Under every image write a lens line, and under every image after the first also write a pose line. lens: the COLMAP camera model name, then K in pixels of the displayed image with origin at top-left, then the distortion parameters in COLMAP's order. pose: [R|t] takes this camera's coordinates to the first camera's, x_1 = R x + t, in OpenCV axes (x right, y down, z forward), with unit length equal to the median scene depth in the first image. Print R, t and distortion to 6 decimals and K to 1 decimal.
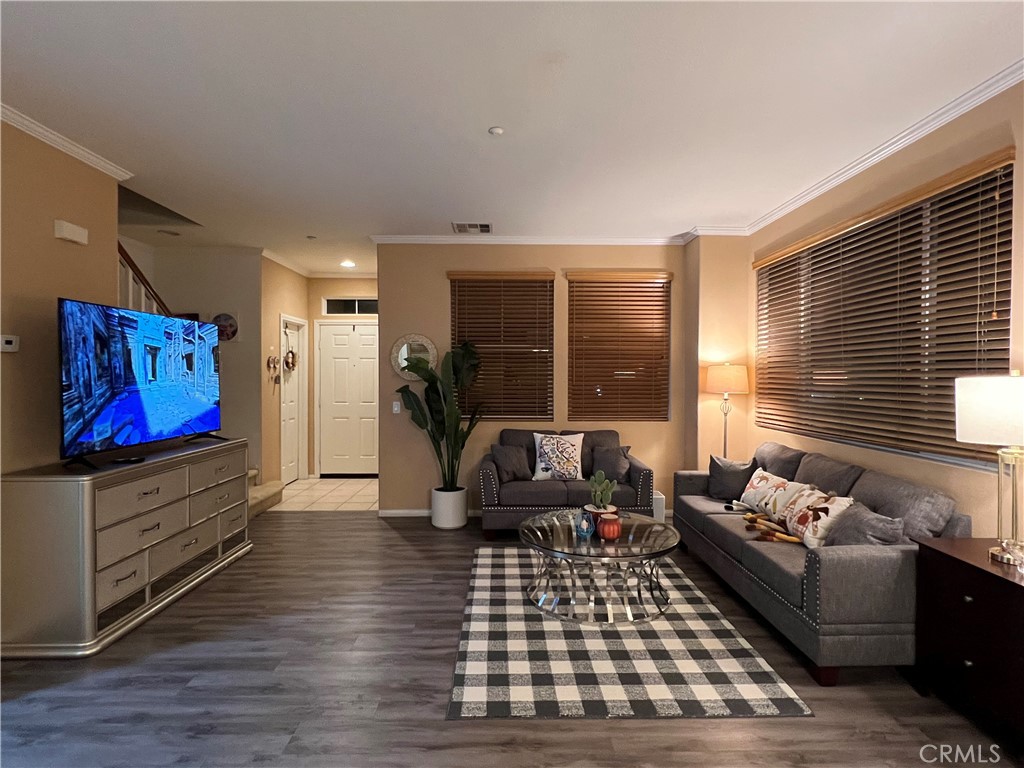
lens RADIAL K [[528.5, 0, 512.0], [0, 528.5, 384.0], [0, 0, 1]] dist [-0.001536, -0.000175]
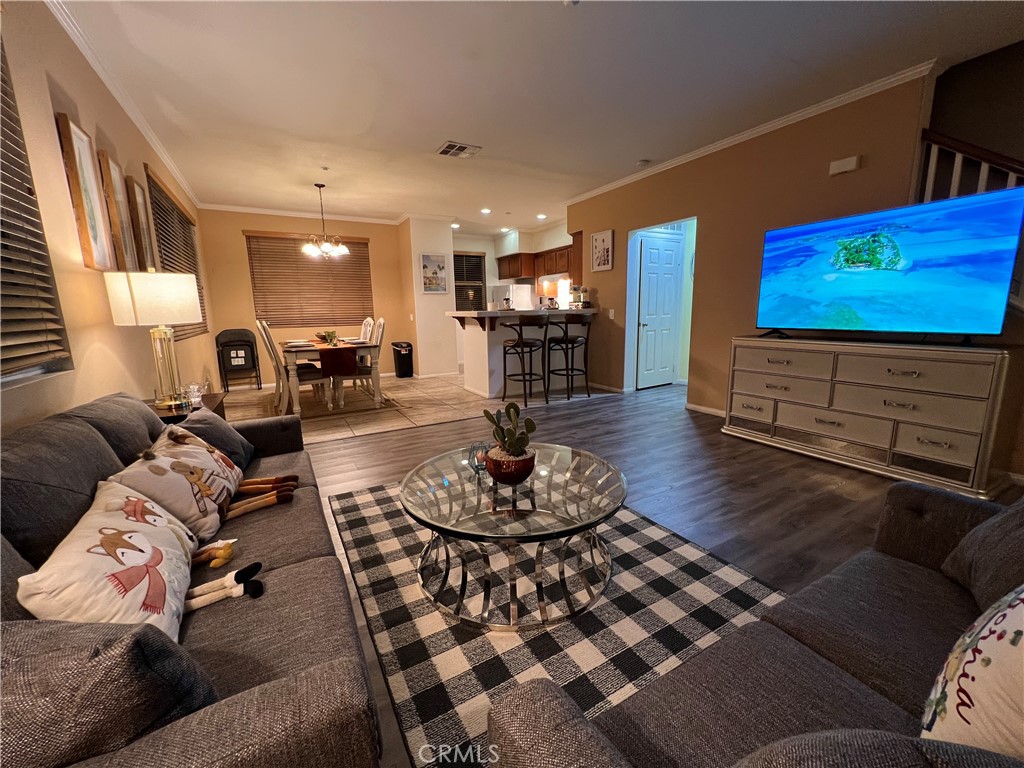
lens RADIAL K [[408.0, 0, 512.0], [0, 408.0, 384.0], [0, 0, 1]] dist [0.000484, -0.000559]
pose [[-0.872559, 0.102886, -0.477552, 0.371717], [0.011206, 0.981528, 0.190988, 0.040476], [0.488381, 0.161297, -0.857594, 1.303833]]
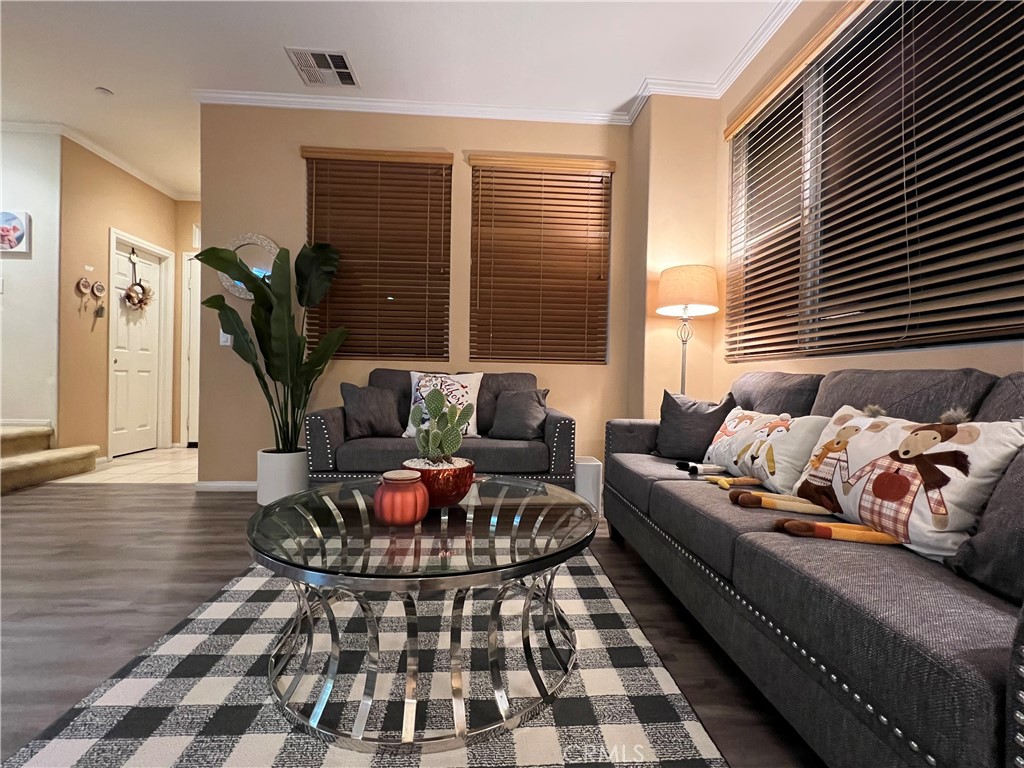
lens RADIAL K [[460.5, 0, 512.0], [0, 460.5, 384.0], [0, 0, 1]] dist [0.001812, 0.000073]
pose [[0.998742, 0.017229, 0.047089, 0.190071], [-0.016886, 0.999828, -0.007655, 0.147451], [-0.047213, 0.006850, 0.998861, 0.511346]]
